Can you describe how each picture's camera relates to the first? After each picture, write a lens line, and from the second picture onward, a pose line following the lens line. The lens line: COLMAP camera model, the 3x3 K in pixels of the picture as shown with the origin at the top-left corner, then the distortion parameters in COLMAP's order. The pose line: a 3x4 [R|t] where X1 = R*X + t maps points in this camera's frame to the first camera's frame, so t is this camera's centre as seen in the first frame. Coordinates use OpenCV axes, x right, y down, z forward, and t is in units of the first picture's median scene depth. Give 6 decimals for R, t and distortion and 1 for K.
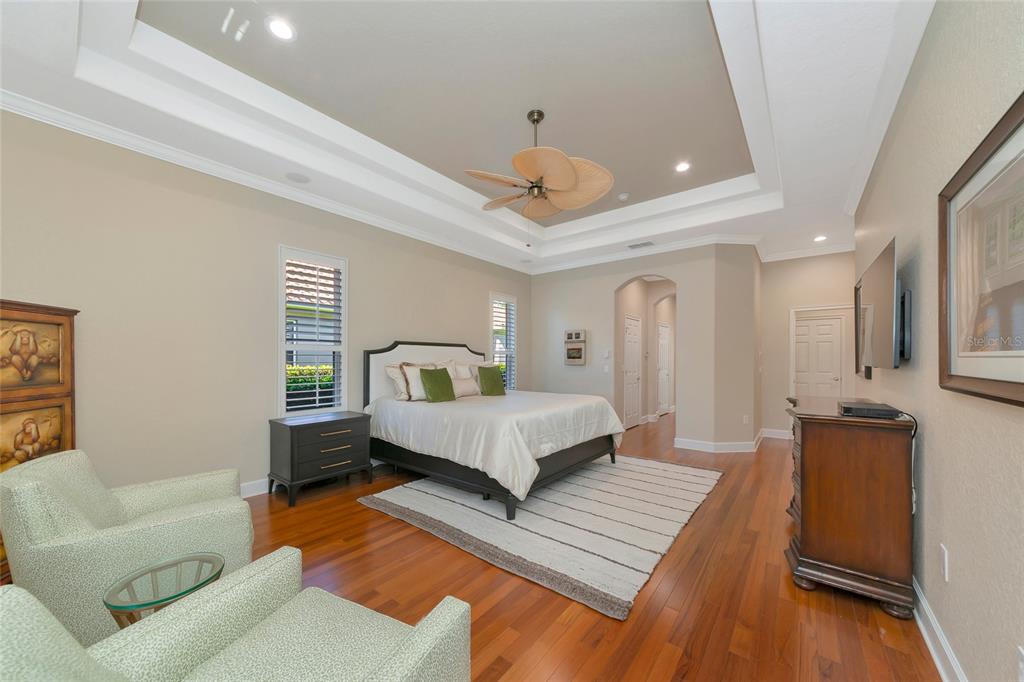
lens RADIAL K [[365.4, 0, 503.4], [0, 365.4, 359.8], [0, 0, 1]] dist [-0.000025, -0.000017]
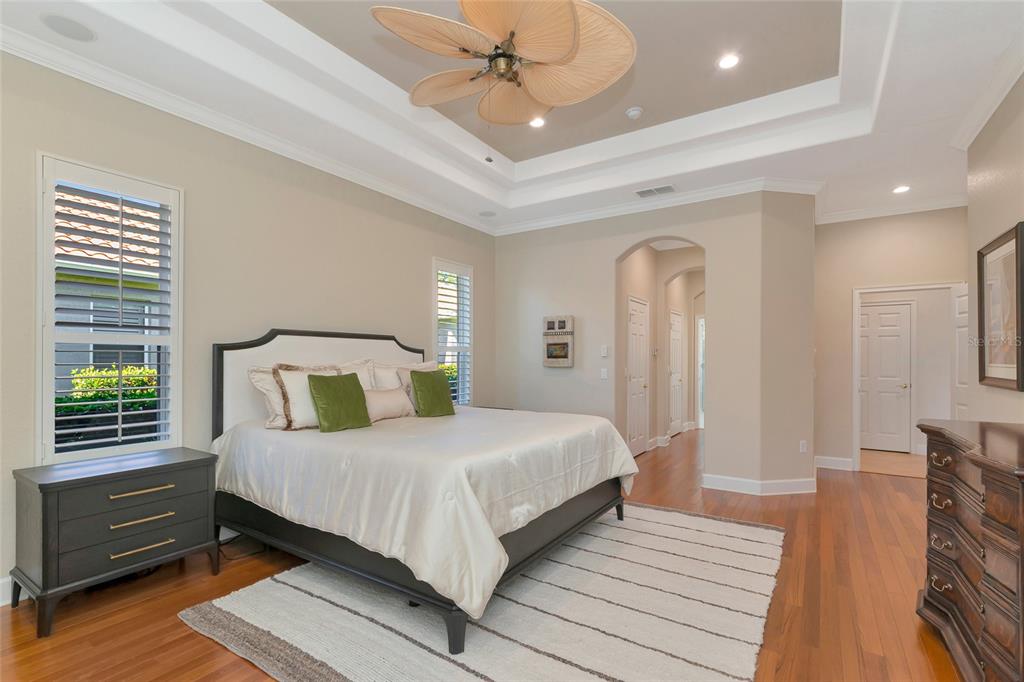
lens RADIAL K [[469.3, 0, 509.7], [0, 469.3, 359.7], [0, 0, 1]] dist [0.000272, 0.000080]
pose [[0.994251, 0.000691, 0.107075, 0.016891], [-0.000775, 0.999999, 0.000748, -0.001297], [-0.107075, -0.000826, 0.994251, 0.204526]]
